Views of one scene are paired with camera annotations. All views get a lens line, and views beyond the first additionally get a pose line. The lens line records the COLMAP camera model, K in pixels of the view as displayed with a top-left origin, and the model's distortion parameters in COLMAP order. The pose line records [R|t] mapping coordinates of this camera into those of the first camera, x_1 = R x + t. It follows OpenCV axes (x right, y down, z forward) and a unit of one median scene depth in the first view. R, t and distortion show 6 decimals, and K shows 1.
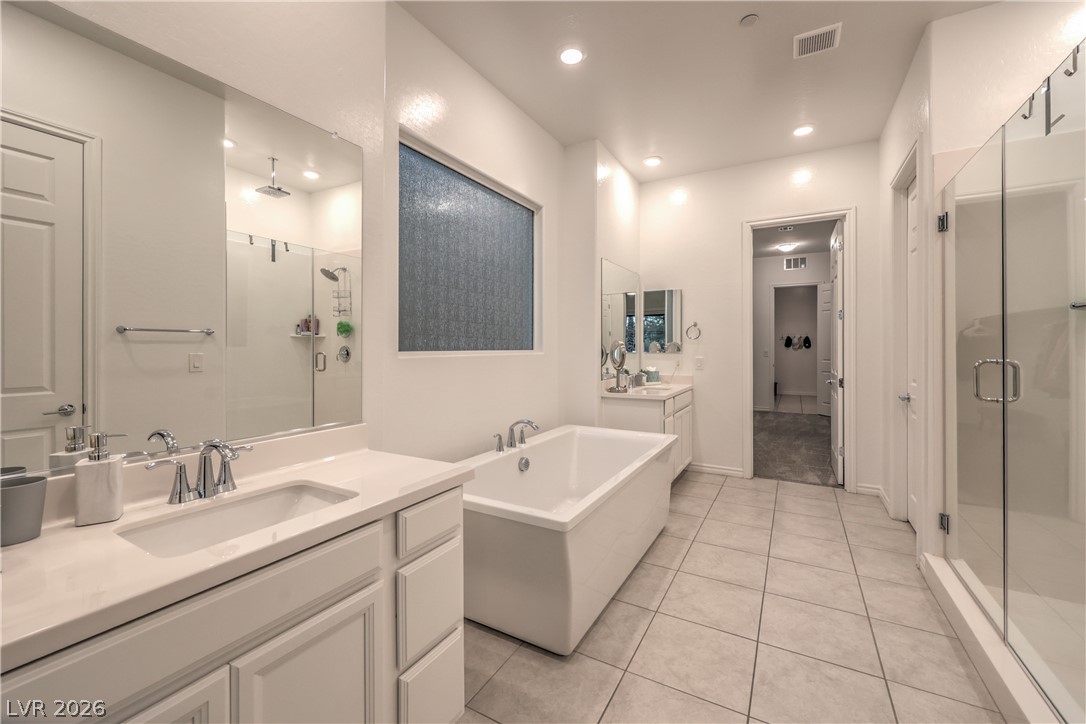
lens RADIAL K [[445.4, 0, 543.0], [0, 445.4, 362.0], [0, 0, 1]] dist [-0.000130, -0.000112]
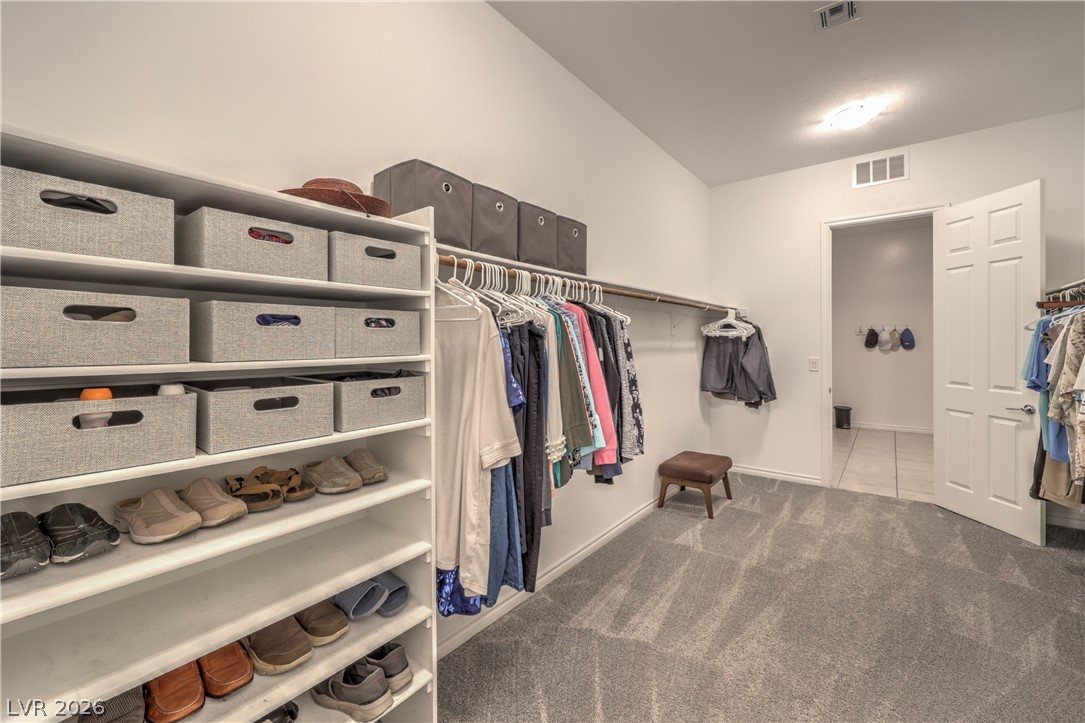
lens RADIAL K [[445.0, 0, 542.5], [0, 445.0, 361.5], [0, 0, 1]] dist [-0.000130, -0.000112]
pose [[0.988674, -0.009138, -0.149800, 0.619521], [0.009218, 0.999958, -0.000158, -0.055927], [0.149795, -0.001225, 0.988716, 1.050691]]
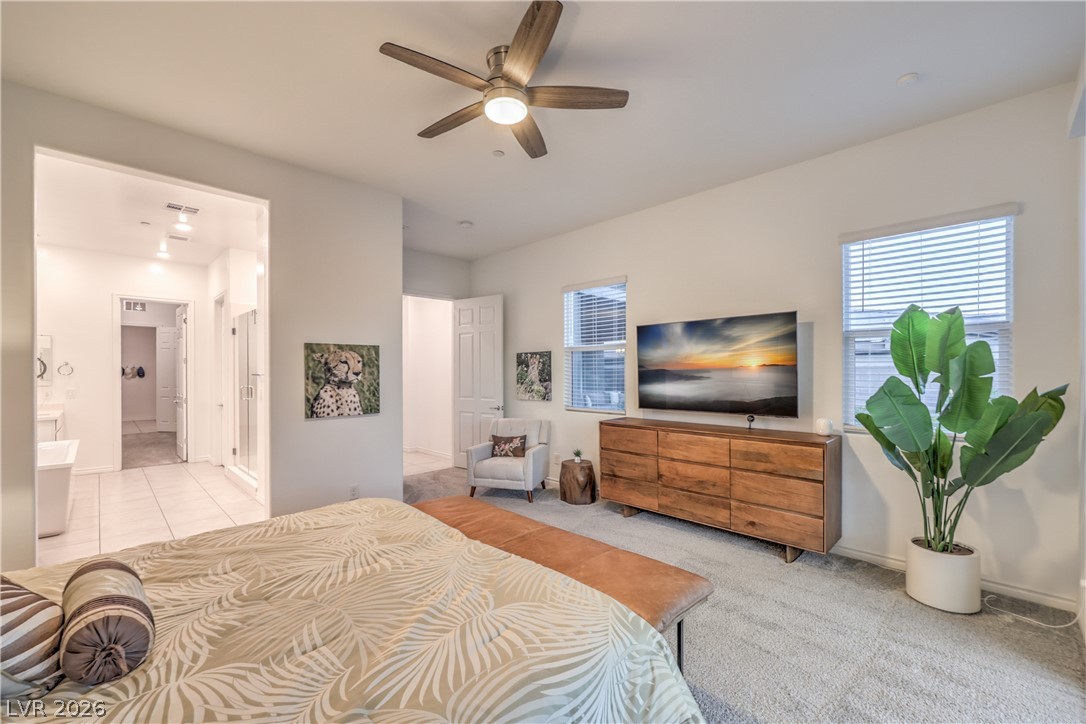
lens RADIAL K [[445.4, 0, 543.0], [0, 445.4, 362.0], [0, 0, 1]] dist [-0.000130, -0.000112]
pose [[0.270825, 0.025403, 0.962293, -0.578042], [0.030077, 0.998940, -0.034835, -0.002414], [-0.962159, 0.038377, 0.269774, -0.749688]]
